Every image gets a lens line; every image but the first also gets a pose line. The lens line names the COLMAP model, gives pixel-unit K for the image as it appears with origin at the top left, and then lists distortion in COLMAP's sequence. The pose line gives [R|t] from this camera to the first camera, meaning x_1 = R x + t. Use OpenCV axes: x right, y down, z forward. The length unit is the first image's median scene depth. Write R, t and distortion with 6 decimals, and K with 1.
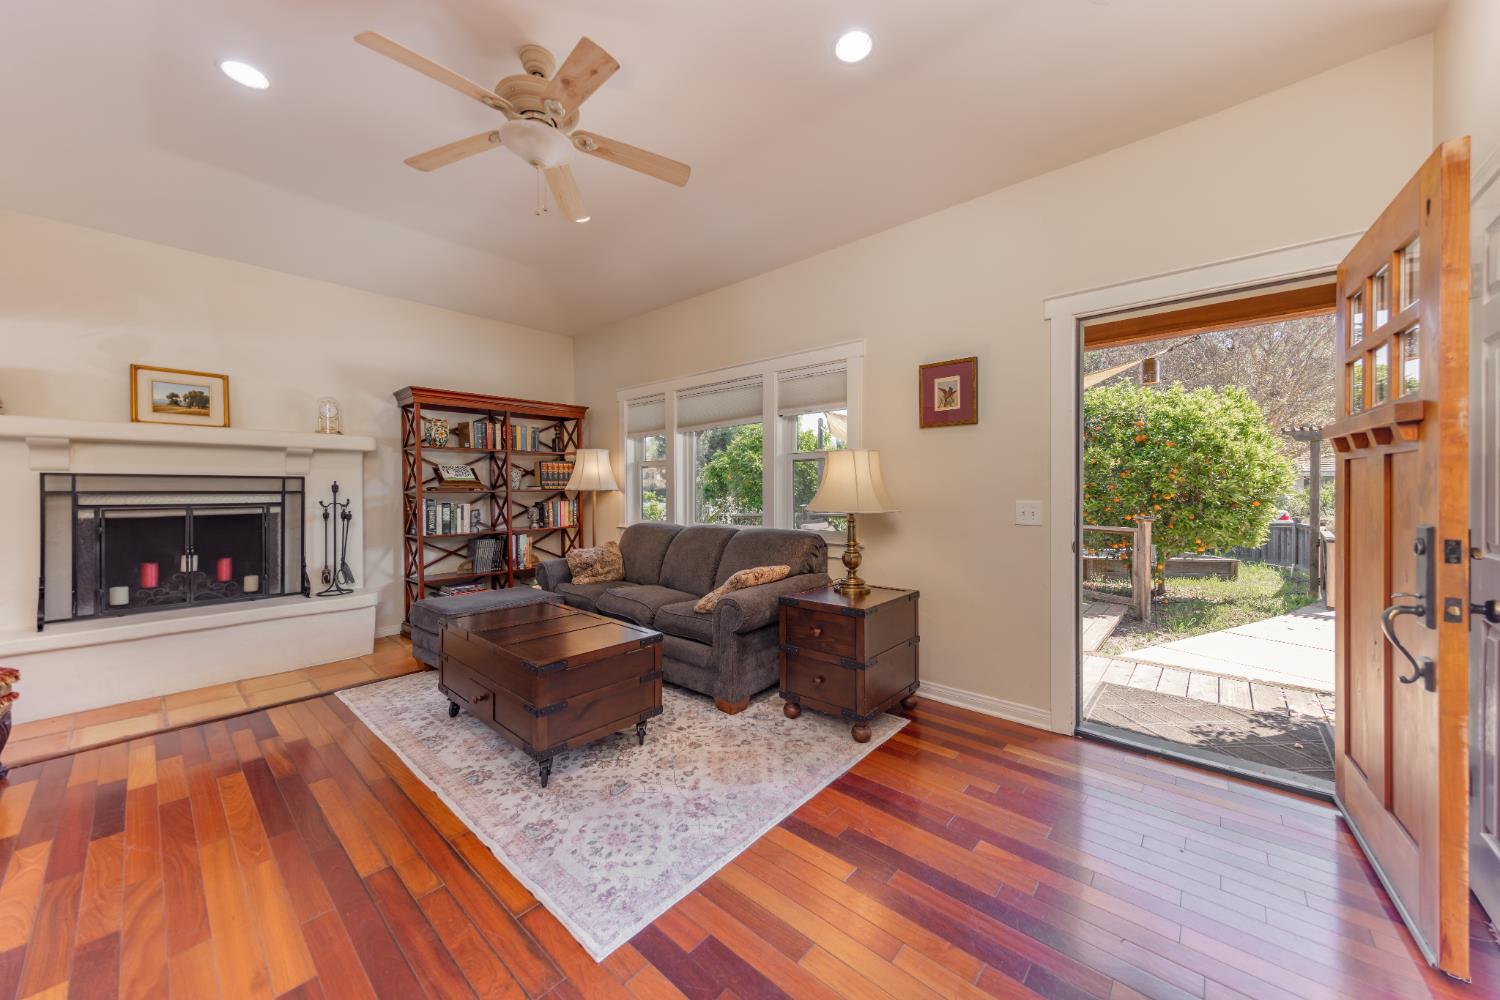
lens RADIAL K [[540.5, 0, 748.4], [0, 540.5, 492.3], [0, 0, 1]] dist [0.000502, -0.000062]
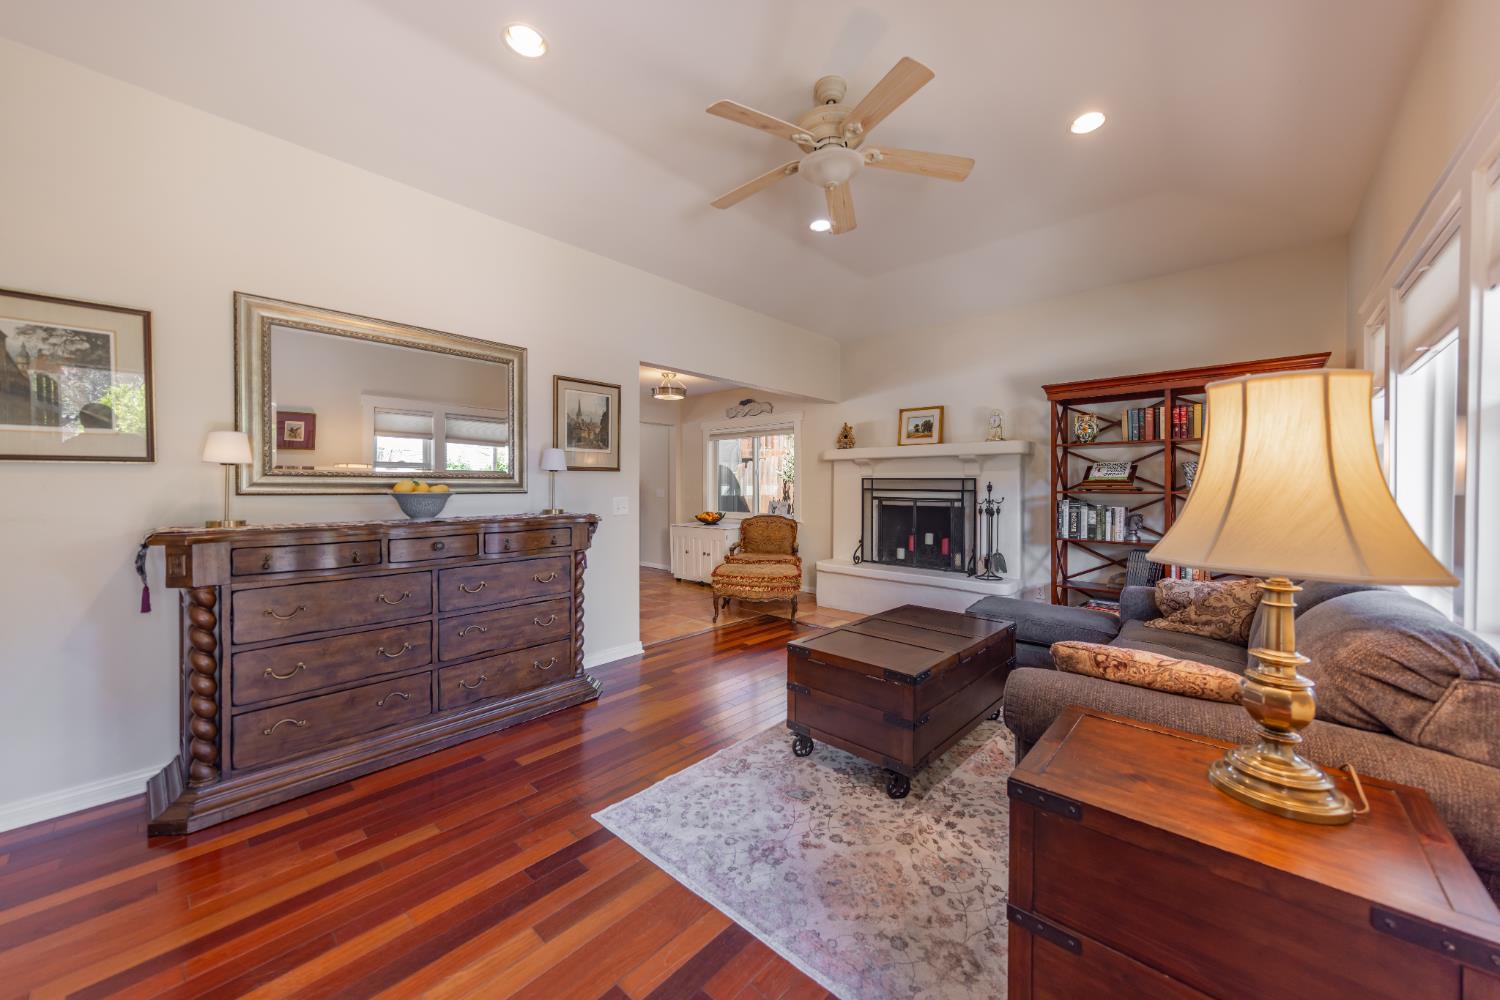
lens RADIAL K [[540.5, 0, 748.8], [0, 540.5, 488.6], [0, 0, 1]] dist [0.000502, -0.000062]
pose [[-0.016219, 0.007353, -0.999841, 0.462273], [-0.012663, 0.999891, 0.007559, -0.008933], [0.999788, 0.012784, -0.016124, 0.572888]]
